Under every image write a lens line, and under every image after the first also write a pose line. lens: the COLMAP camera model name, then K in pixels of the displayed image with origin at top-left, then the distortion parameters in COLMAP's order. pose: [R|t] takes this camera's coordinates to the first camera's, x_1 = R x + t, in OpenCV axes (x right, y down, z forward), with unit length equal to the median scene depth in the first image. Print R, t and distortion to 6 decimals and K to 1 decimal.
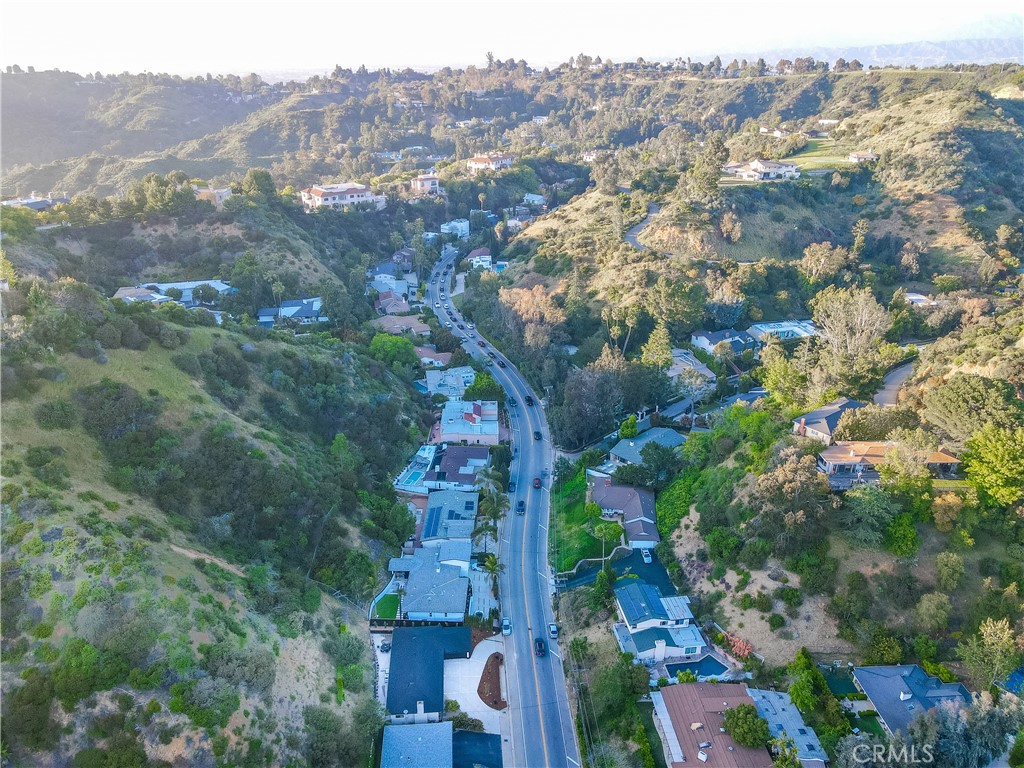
lens RADIAL K [[749.7, 0, 514.3], [0, 749.7, 386.5], [0, 0, 1]] dist [-0.001003, 0.034227]
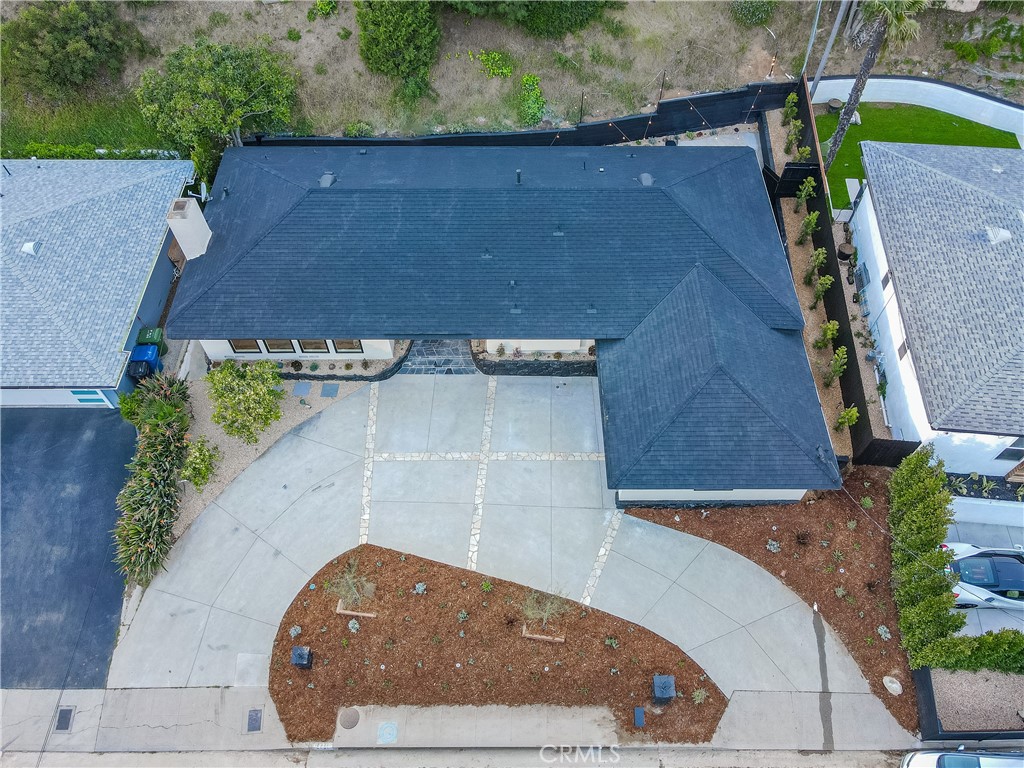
lens RADIAL K [[747.5, 0, 514.8], [0, 747.5, 384.9], [0, 0, 1]] dist [0.012360, 0.004300]
pose [[-0.081659, 0.812689, -0.576947, 0.016698], [-0.403570, 0.502338, 0.764714, 0.233154], [0.911298, 0.295284, 0.286956, 0.933727]]
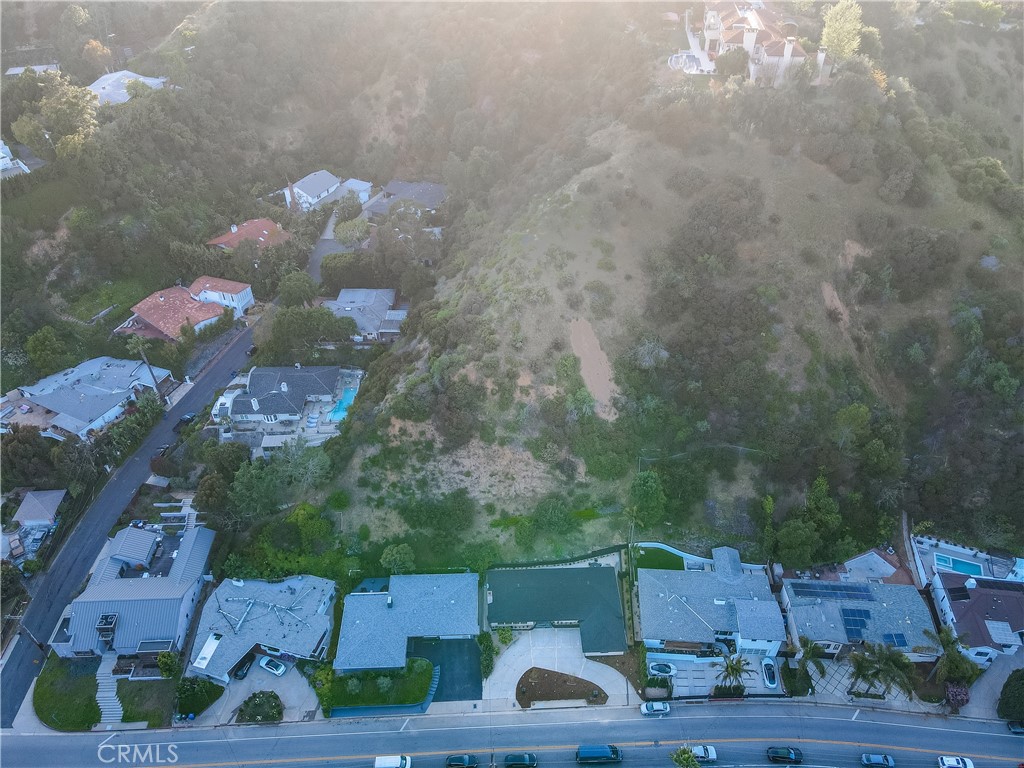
lens RADIAL K [[749.7, 0, 514.3], [0, 749.7, 386.5], [0, 0, 1]] dist [-0.001003, 0.034227]
pose [[-0.047333, 0.634038, -0.771852, 0.383592], [-0.406452, 0.693629, 0.594707, -0.287697], [0.912445, 0.341869, 0.224875, 0.658889]]
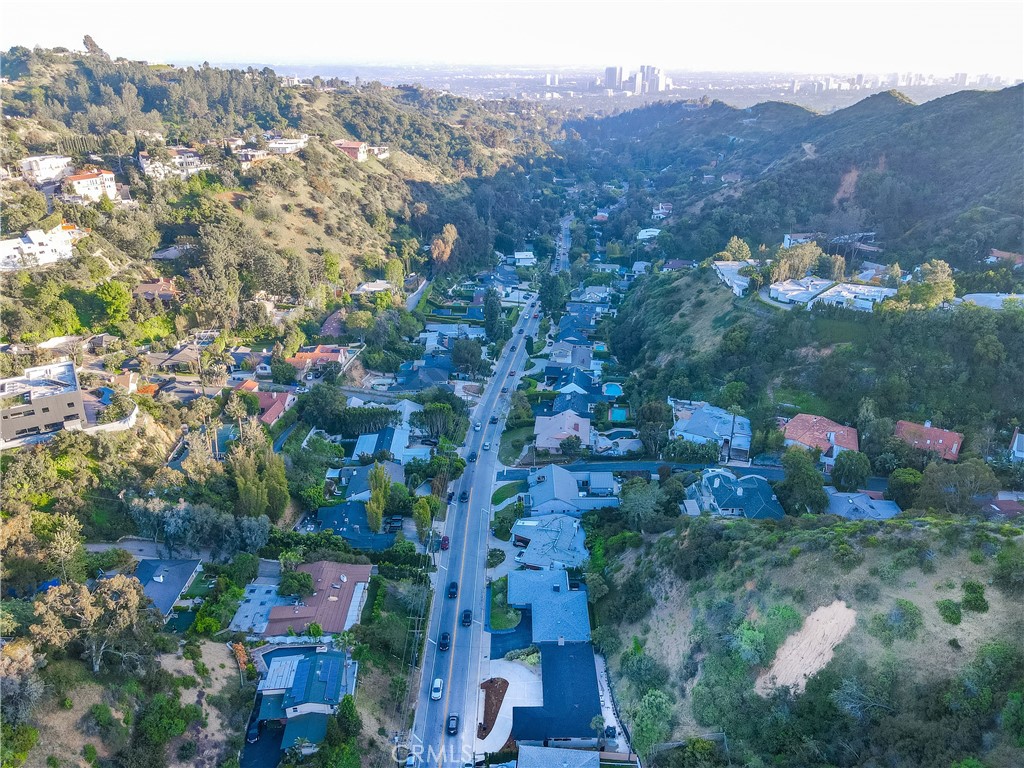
lens RADIAL K [[749.7, 0, 514.3], [0, 749.7, 386.5], [0, 0, 1]] dist [-0.001003, 0.034227]
pose [[-0.996780, -0.041297, 0.068726, -0.105250], [0.024179, 0.662433, 0.748731, -0.589529], [-0.076447, 0.747982, -0.659301, 1.312610]]
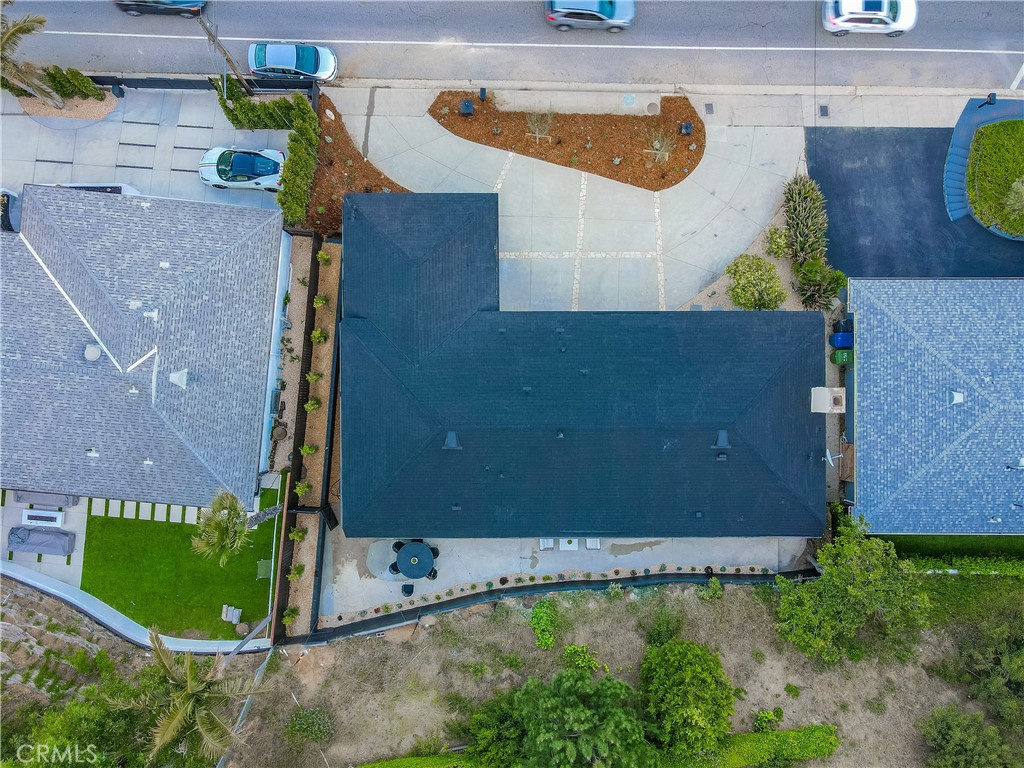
lens RADIAL K [[749.7, 0, 514.3], [0, 749.7, 386.5], [0, 0, 1]] dist [-0.001003, 0.034227]
pose [[0.079395, -0.996814, -0.007682, -0.114573], [0.407208, 0.025398, 0.912982, 0.143561], [-0.909878, -0.075615, 0.407927, 0.896924]]
